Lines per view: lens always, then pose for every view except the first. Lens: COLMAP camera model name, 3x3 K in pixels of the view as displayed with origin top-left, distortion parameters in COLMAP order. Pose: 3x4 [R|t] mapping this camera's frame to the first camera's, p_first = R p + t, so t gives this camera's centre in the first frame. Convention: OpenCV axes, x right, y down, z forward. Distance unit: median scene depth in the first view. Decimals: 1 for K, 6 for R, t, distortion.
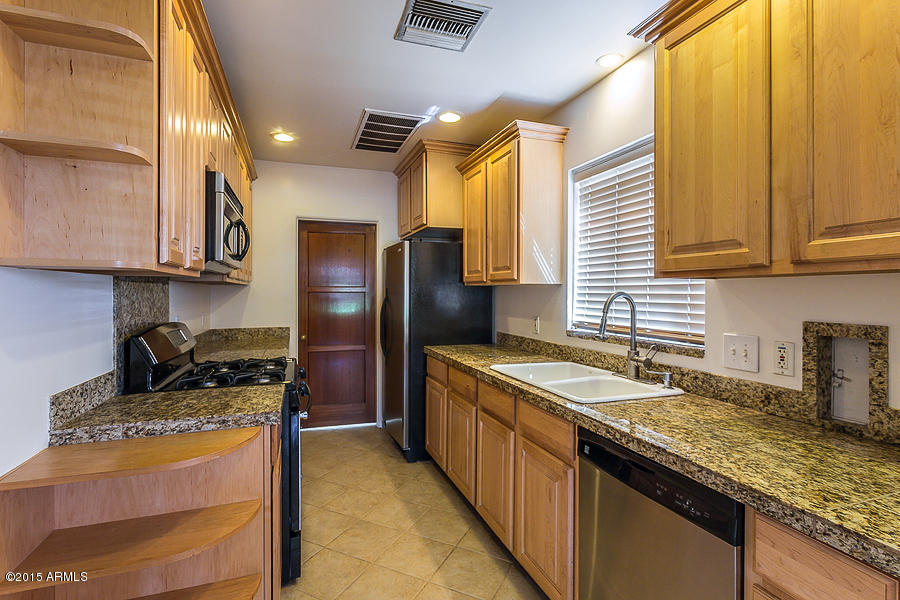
lens RADIAL K [[425.6, 0, 444.2], [0, 425.6, 293.7], [0, 0, 1]] dist [-0.003375, 0.001801]
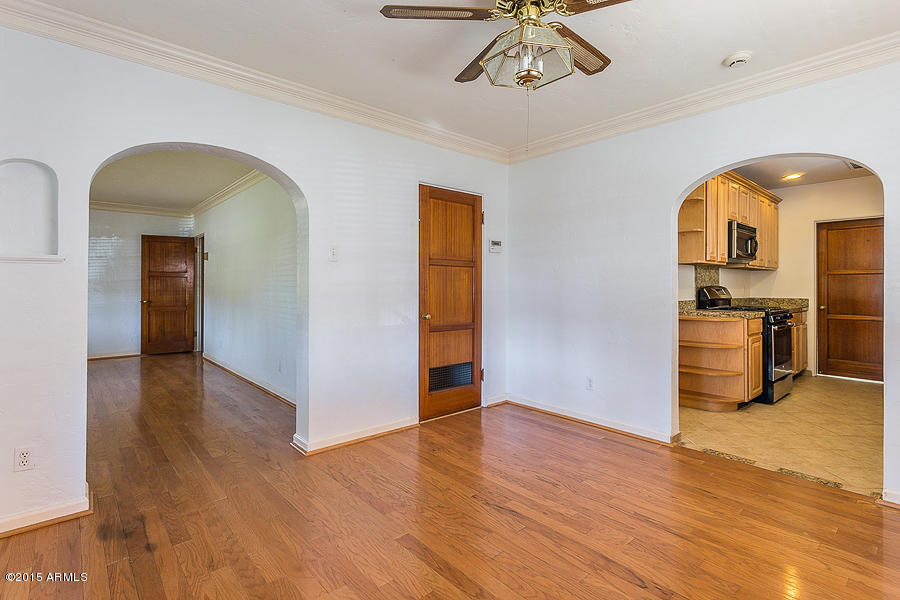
lens RADIAL K [[425.6, 0, 449.9], [0, 425.6, 282.9], [0, 0, 1]] dist [-0.003375, 0.001801]
pose [[0.364718, -0.005946, -0.931099, 0.638254], [-0.006781, 0.999936, -0.009041, 0.055505], [0.931093, 0.009611, 0.364654, -0.782426]]
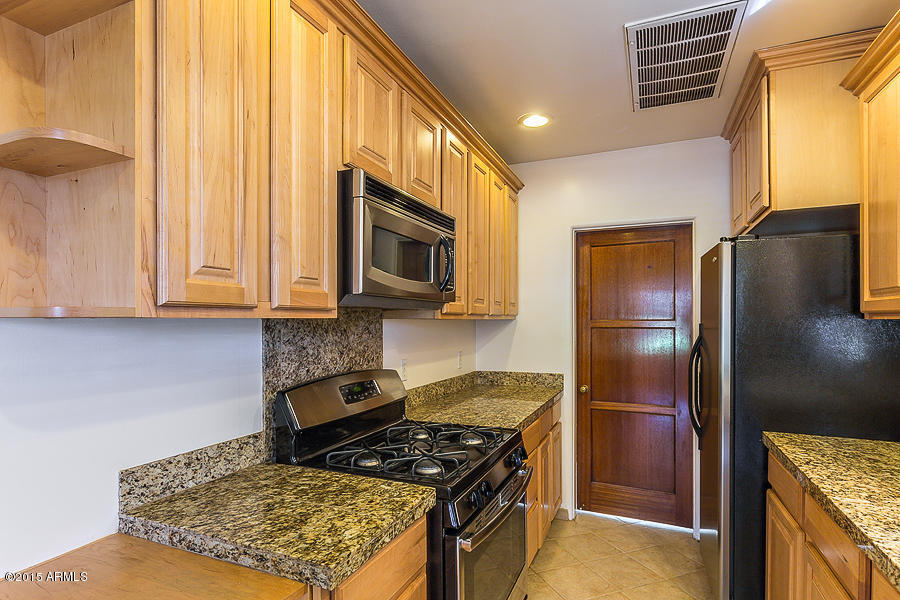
lens RADIAL K [[467.8, 0, 454.2], [0, 467.8, 322.2], [0, 0, 1]] dist [-0.005035, -0.000604]
pose [[0.741648, -0.000283, -0.670790, 0.062036], [0.001212, 0.999999, 0.000918, -0.018152], [0.670789, -0.001494, 0.741647, 0.301732]]
